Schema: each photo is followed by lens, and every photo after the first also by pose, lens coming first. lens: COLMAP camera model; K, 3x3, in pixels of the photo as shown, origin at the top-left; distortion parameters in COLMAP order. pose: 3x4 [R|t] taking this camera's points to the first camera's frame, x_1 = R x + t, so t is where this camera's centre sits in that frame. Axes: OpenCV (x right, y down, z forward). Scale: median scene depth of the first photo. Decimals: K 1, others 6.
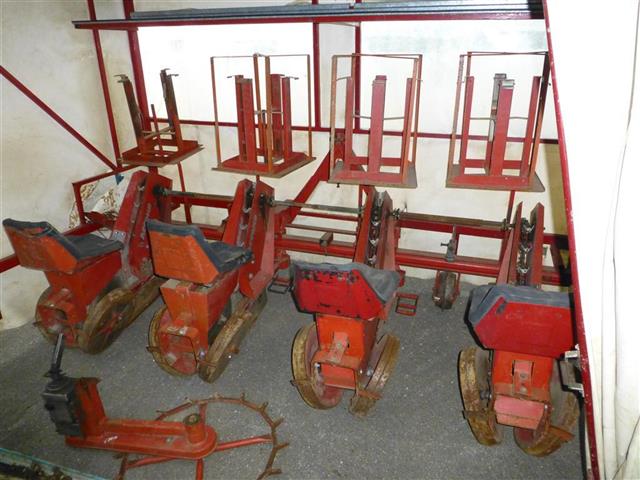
lens RADIAL K [[469.8, 0, 321.5], [0, 469.8, 237.1], [0, 0, 1]] dist [-0.037605, 0.047547]
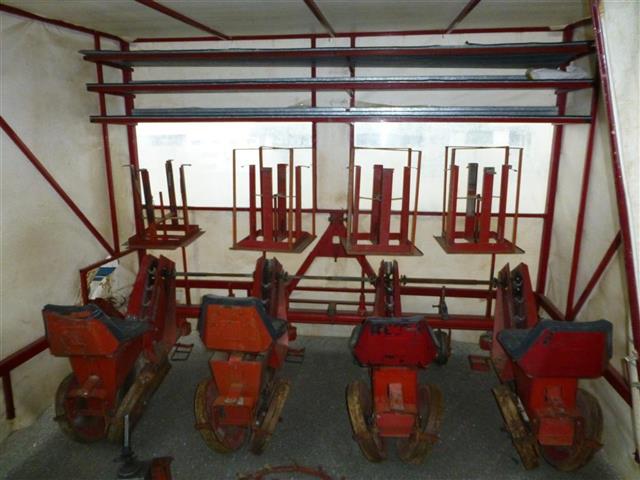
lens RADIAL K [[467.4, 0, 325.2], [0, 467.4, 237.3], [0, 0, 1]] dist [-0.002074, -0.010008]
pose [[0.974701, -0.036097, 0.220577, -0.256614], [0.076105, 0.981501, -0.175681, 0.031987], [-0.210155, 0.188024, 0.959418, -0.073672]]
